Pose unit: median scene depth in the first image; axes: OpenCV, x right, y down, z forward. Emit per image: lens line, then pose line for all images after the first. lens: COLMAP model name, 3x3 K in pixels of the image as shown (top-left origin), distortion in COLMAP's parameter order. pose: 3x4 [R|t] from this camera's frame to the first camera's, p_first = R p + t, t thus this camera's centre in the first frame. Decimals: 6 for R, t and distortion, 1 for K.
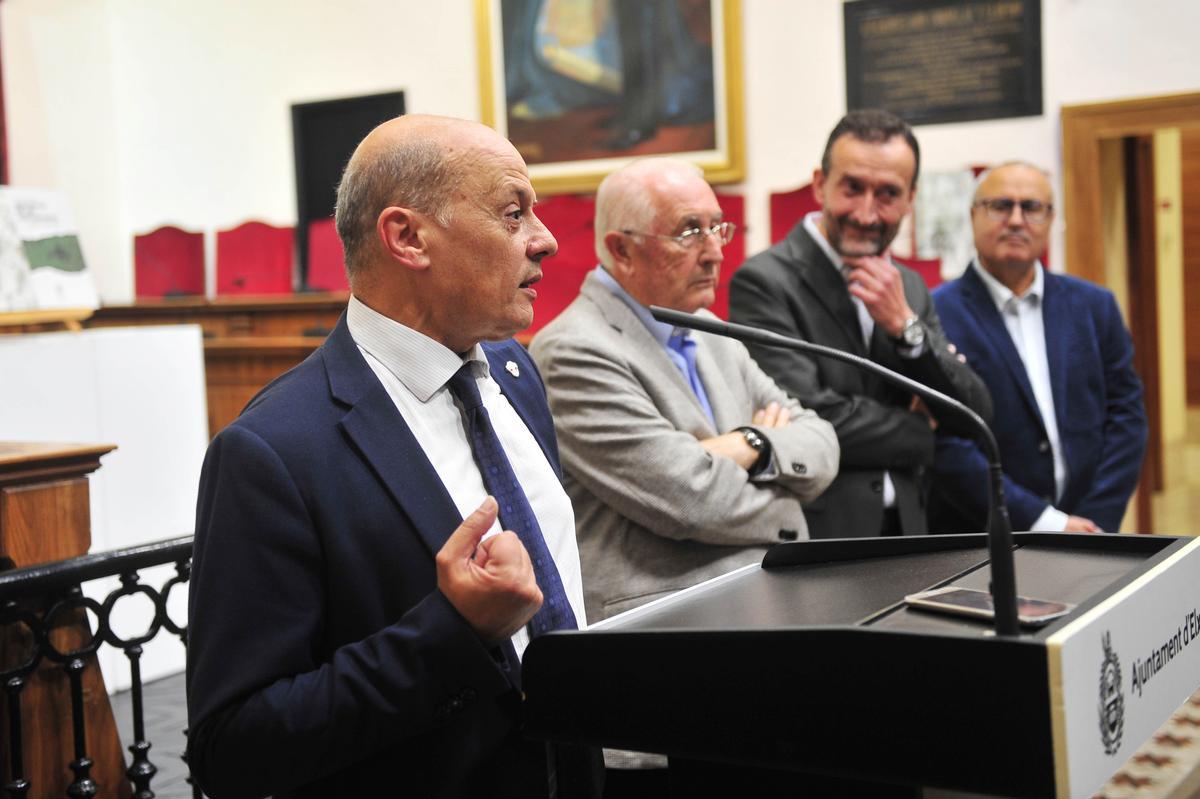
lens RADIAL K [[1696.2, 0, 603.5], [0, 1696.2, 351.7], [0, 0, 1]] dist [0.050343, 0.105123]
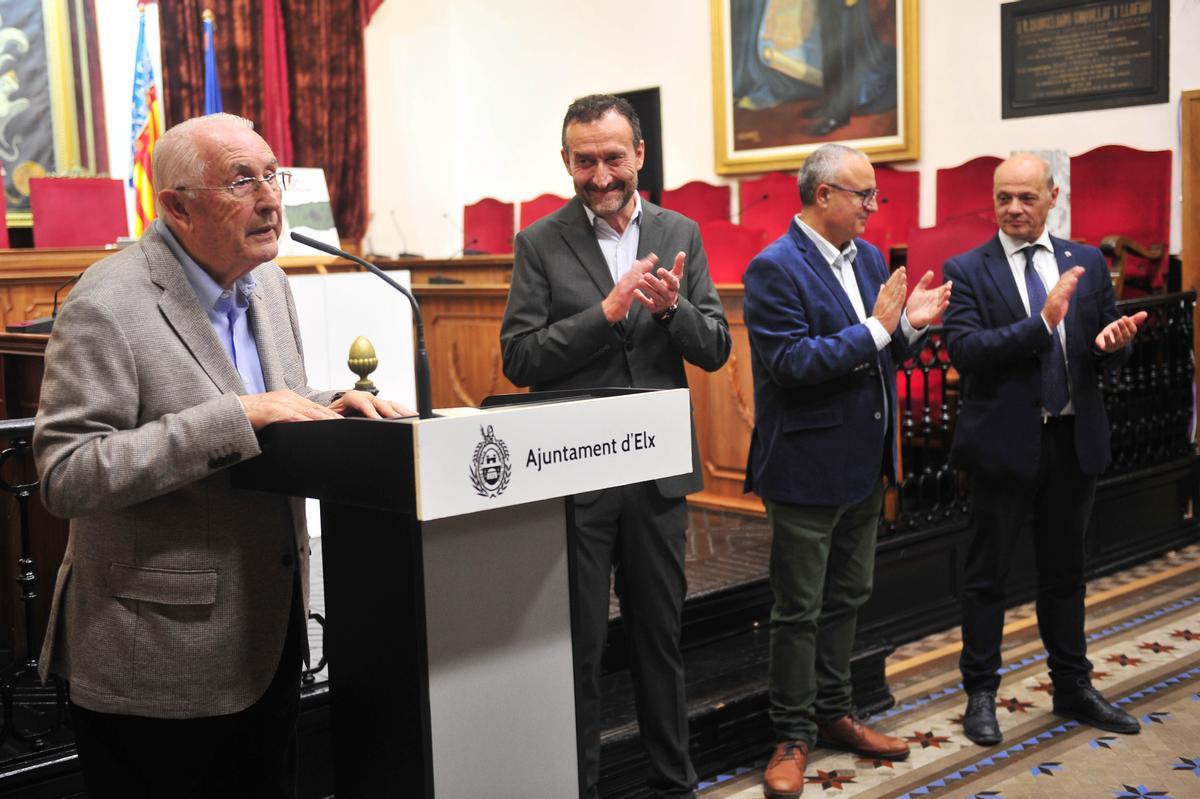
lens RADIAL K [[1505.8, 0, 600.0], [0, 1505.8, 399.5], [0, 0, 1]] dist [0.027643, 0.007025]
pose [[0.963010, 0.037768, -0.266806, 0.408484], [-0.023292, 0.998090, 0.057218, 0.026714], [0.268458, -0.048887, 0.962050, -0.200918]]
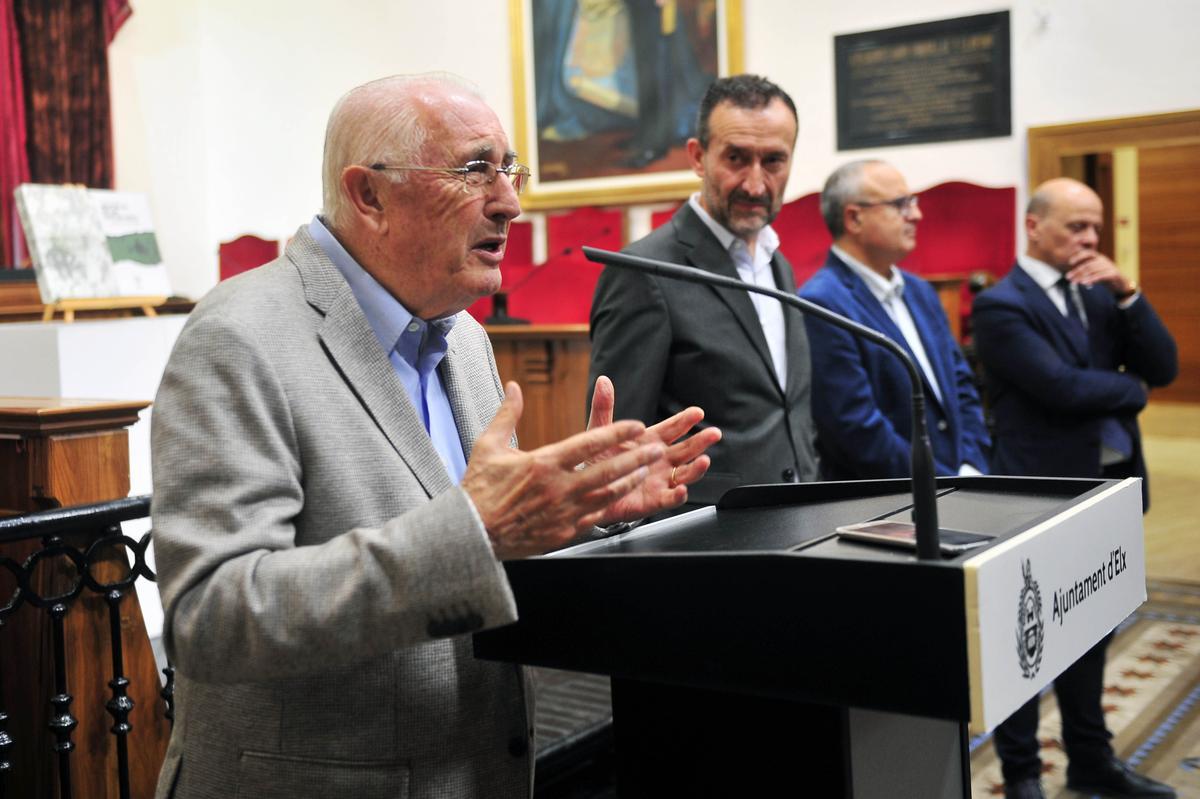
lens RADIAL K [[1456.0, 0, 557.9], [0, 1456.0, 366.8], [0, 0, 1]] dist [0.007705, 0.035315]
pose [[0.998487, 0.009021, -0.054235, 0.030983], [-0.008678, 0.999941, 0.006554, 0.023261], [0.054291, -0.006073, 0.998507, 0.057958]]
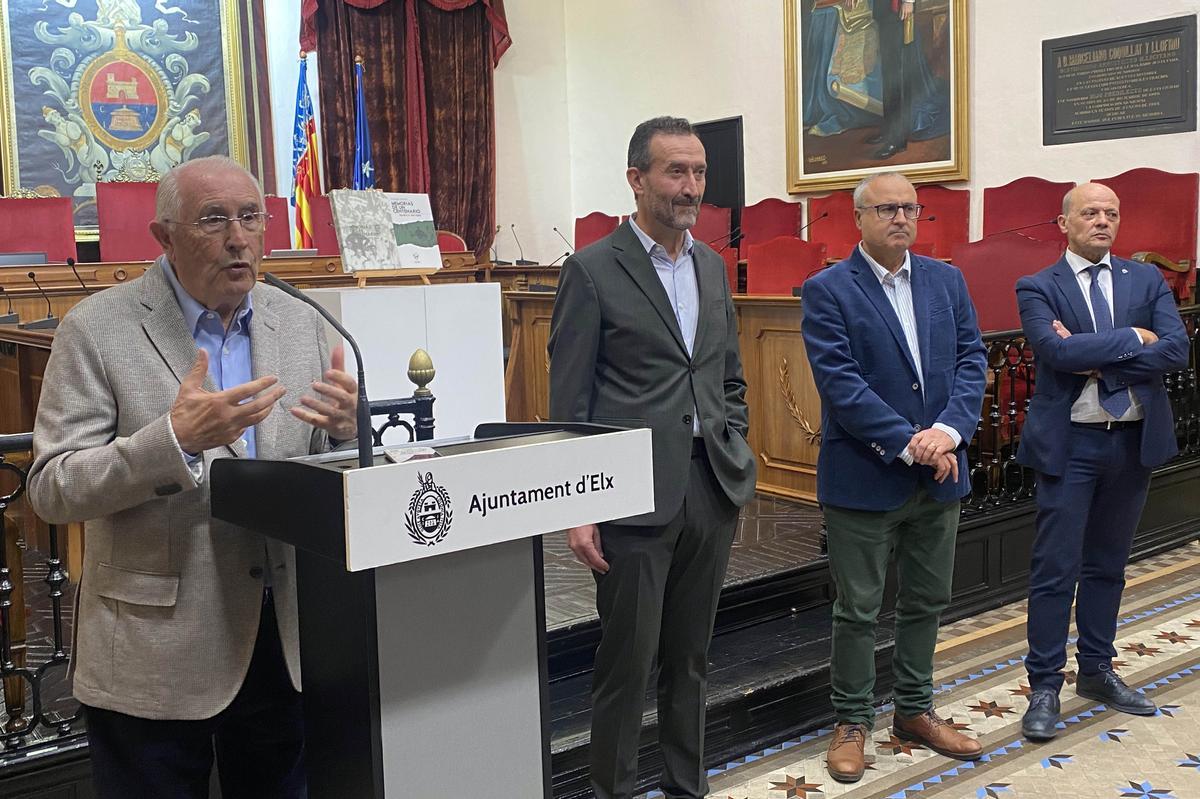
lens RADIAL K [[1242.4, 0, 602.5], [0, 1242.4, 362.7], [0, 0, 1]] dist [0.065497, -0.188465]
pose [[0.931844, 0.047132, -0.359785, 0.457107], [-0.030266, 0.998169, 0.052371, -0.006194], [0.361595, -0.037912, 0.931564, -0.034975]]
